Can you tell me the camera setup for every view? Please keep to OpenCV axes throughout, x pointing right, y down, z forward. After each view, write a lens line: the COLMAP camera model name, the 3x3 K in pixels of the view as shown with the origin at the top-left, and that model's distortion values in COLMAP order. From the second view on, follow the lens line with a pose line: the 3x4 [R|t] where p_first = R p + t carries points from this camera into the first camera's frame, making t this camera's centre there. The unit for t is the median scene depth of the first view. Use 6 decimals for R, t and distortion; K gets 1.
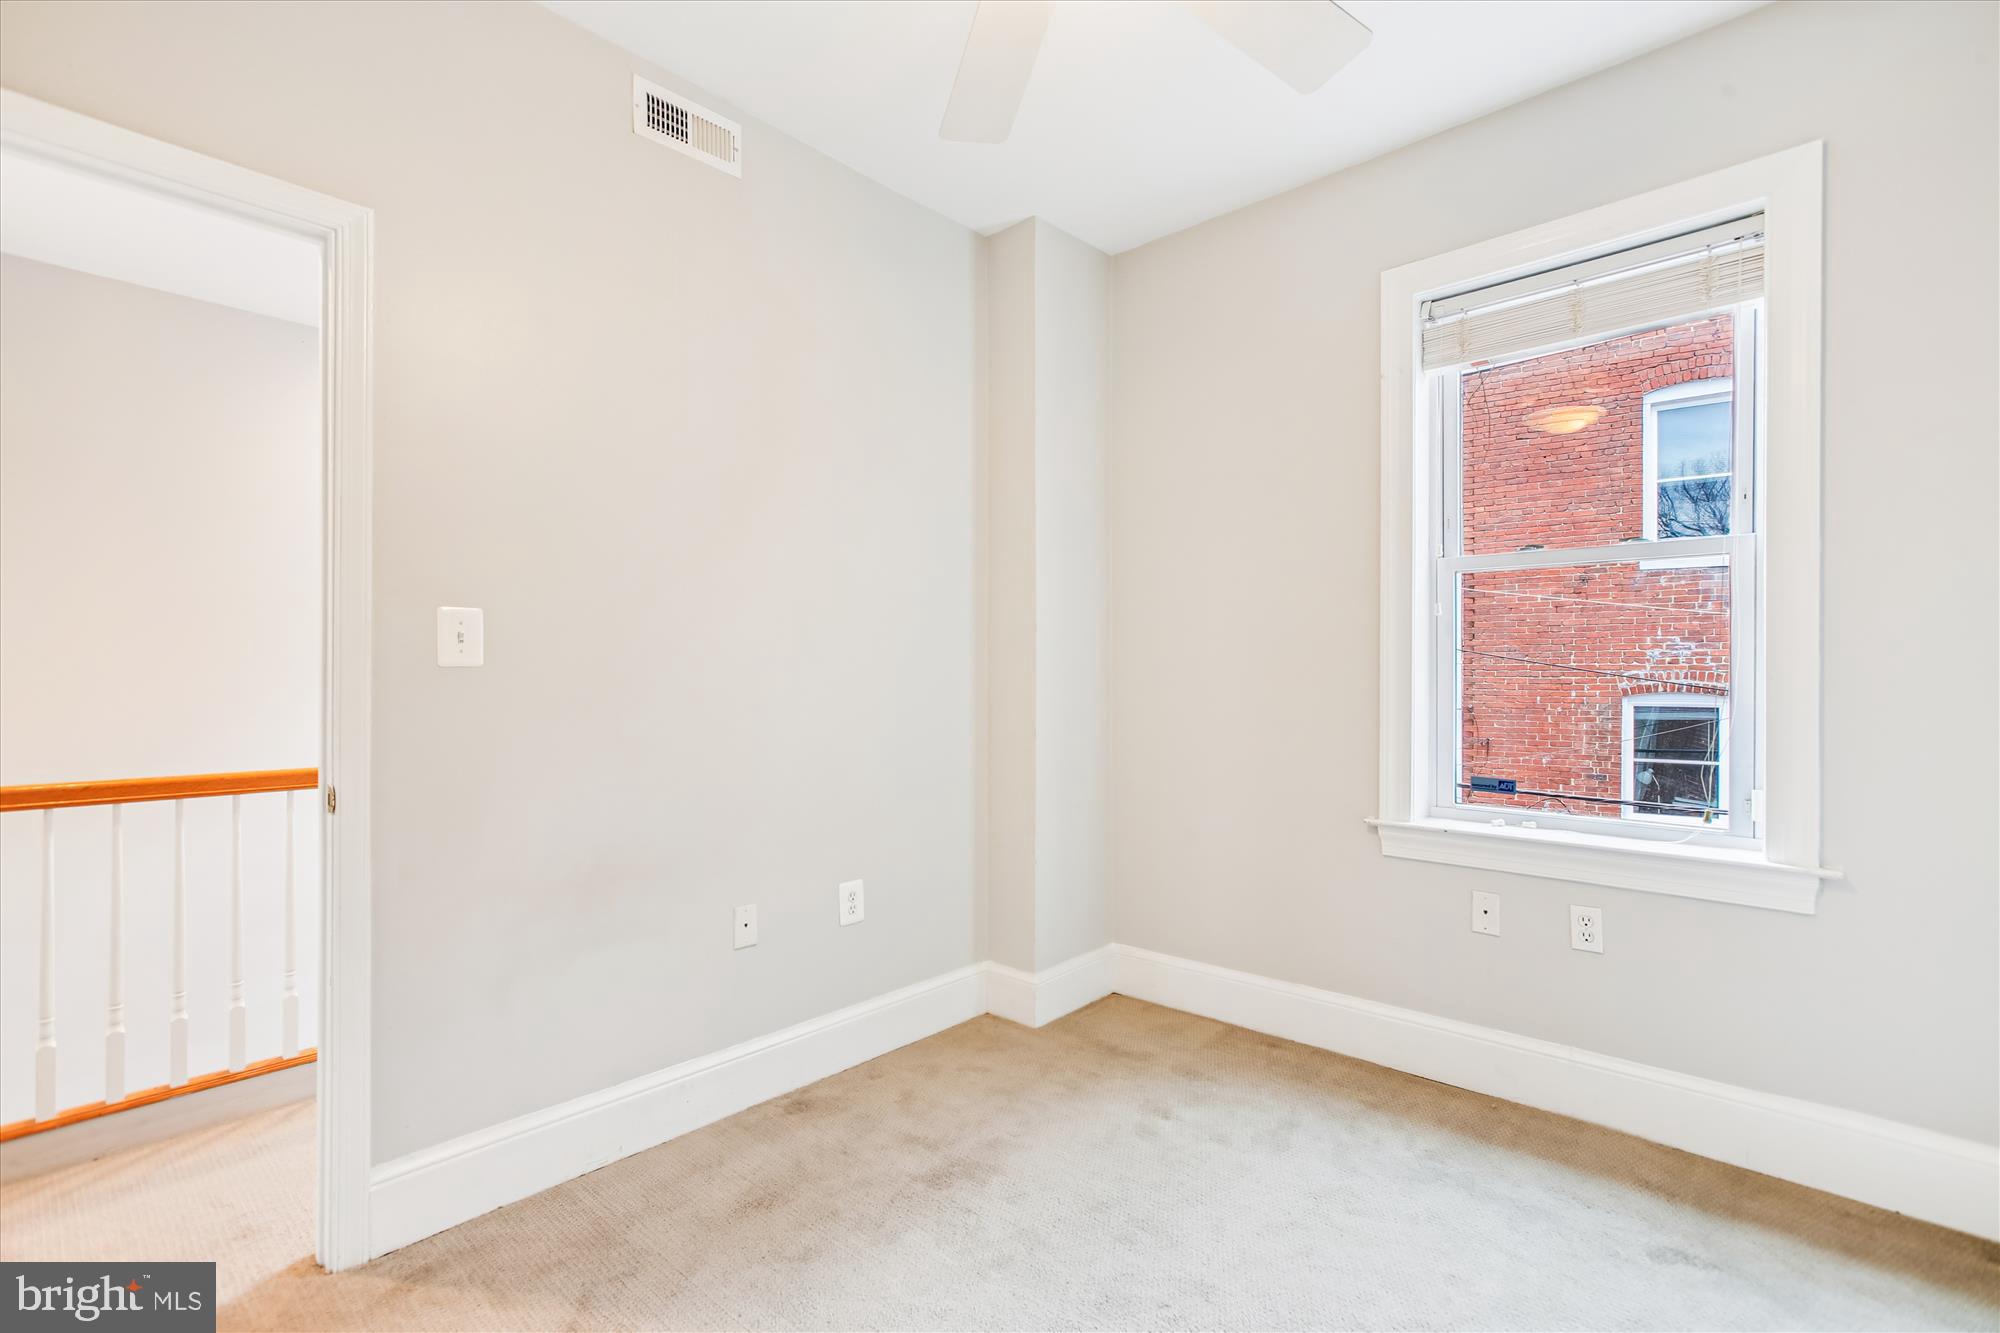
lens RADIAL K [[920.8, 0, 1035.4], [0, 920.8, 664.3], [0, 0, 1]] dist [-0.001219, -0.000001]
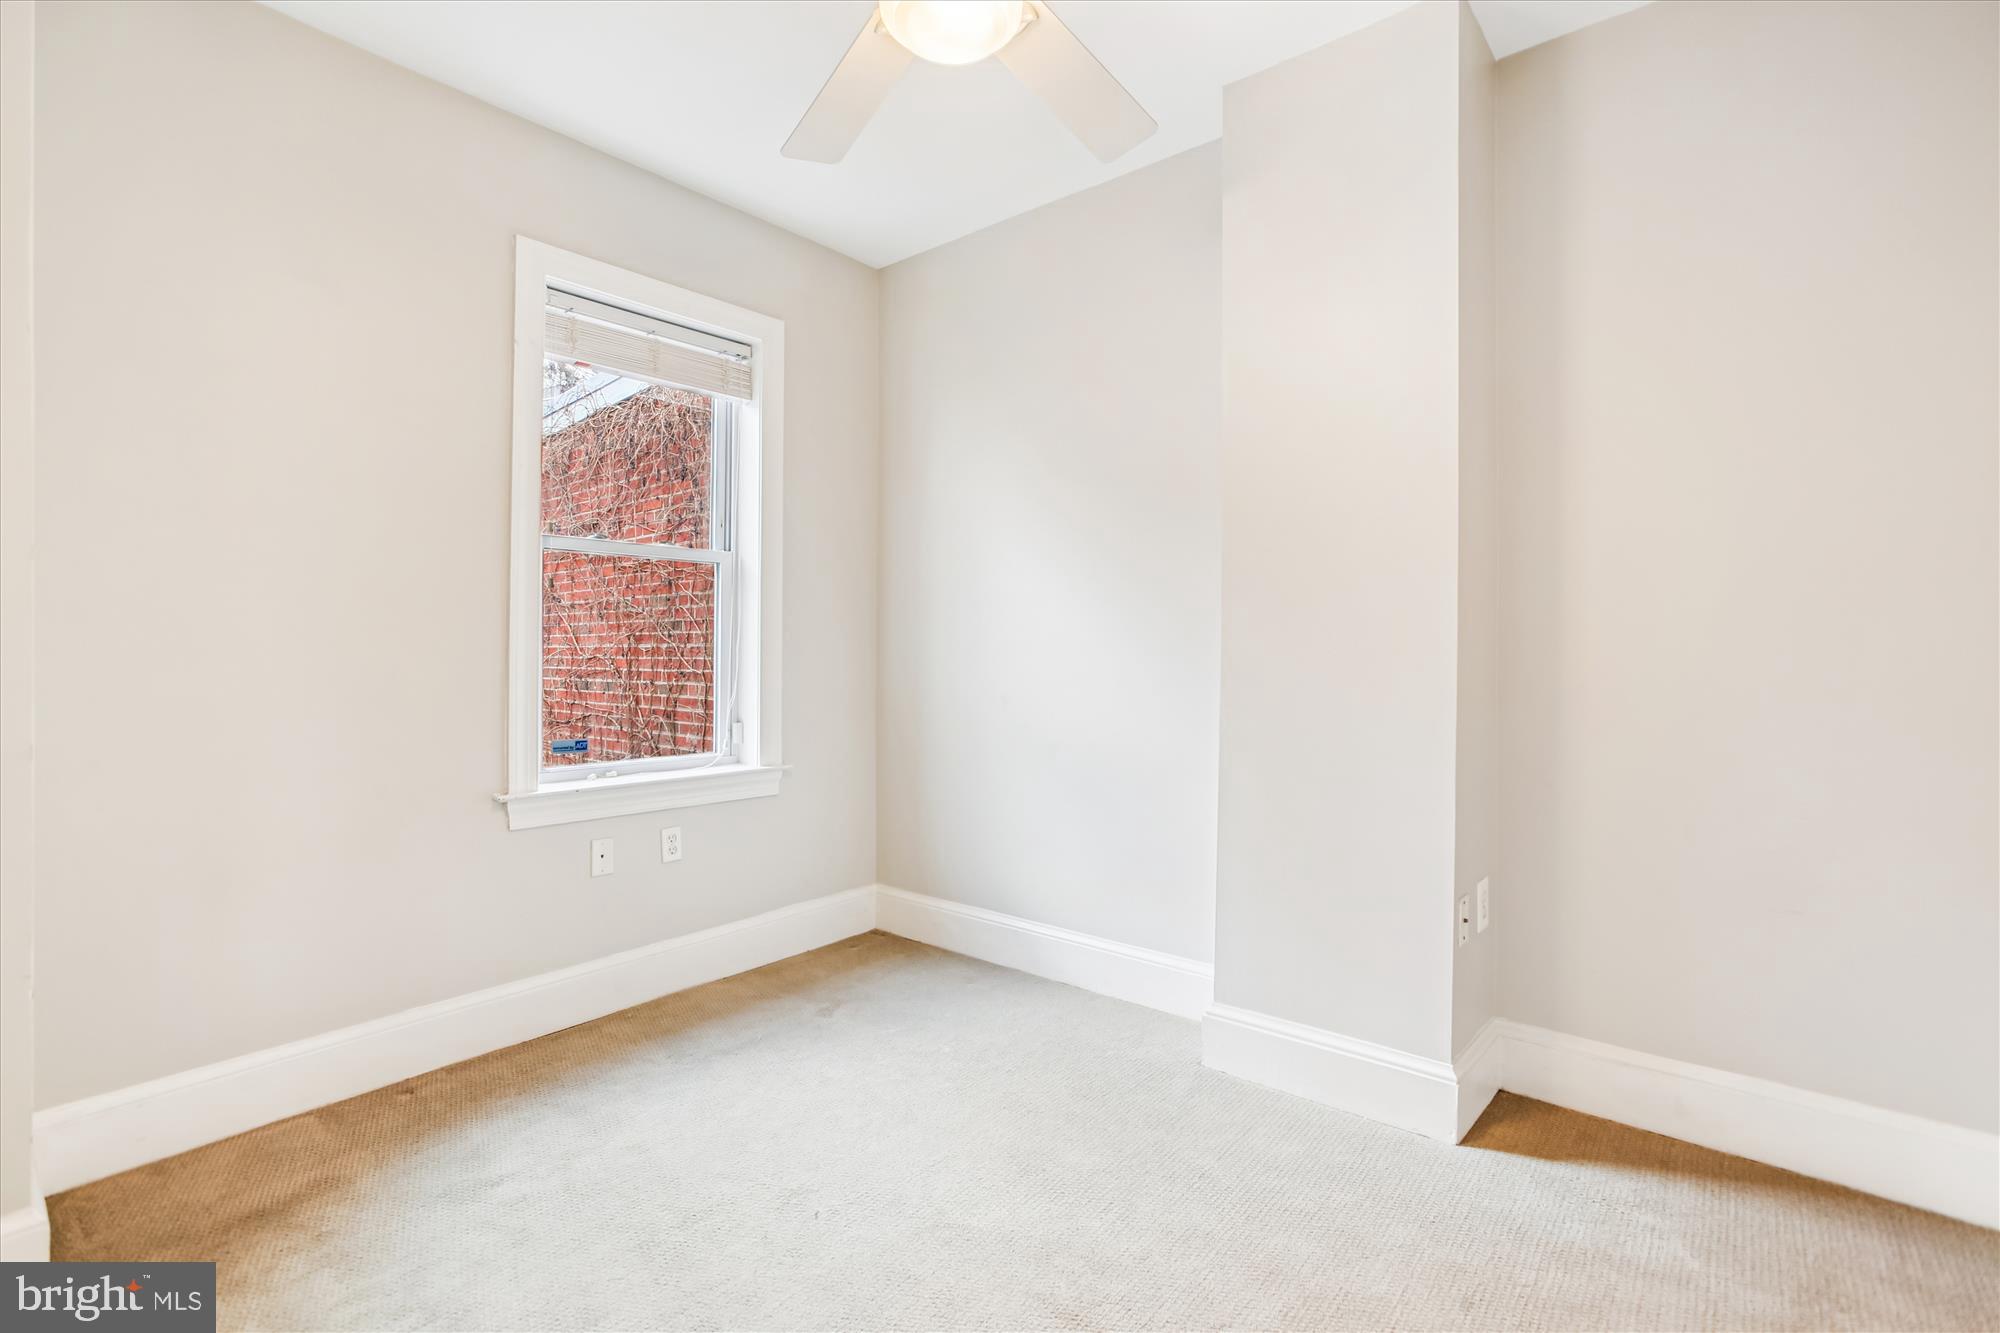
lens RADIAL K [[910.0, 0, 997.0], [0, 910.0, 644.1], [0, 0, 1]] dist [-0.019217, 0.000416]
pose [[-0.037936, 0.006077, 0.999262, -0.637792], [-0.009162, 0.999937, -0.006429, 0.011160], [-0.999238, -0.009400, -0.037878, 0.556152]]
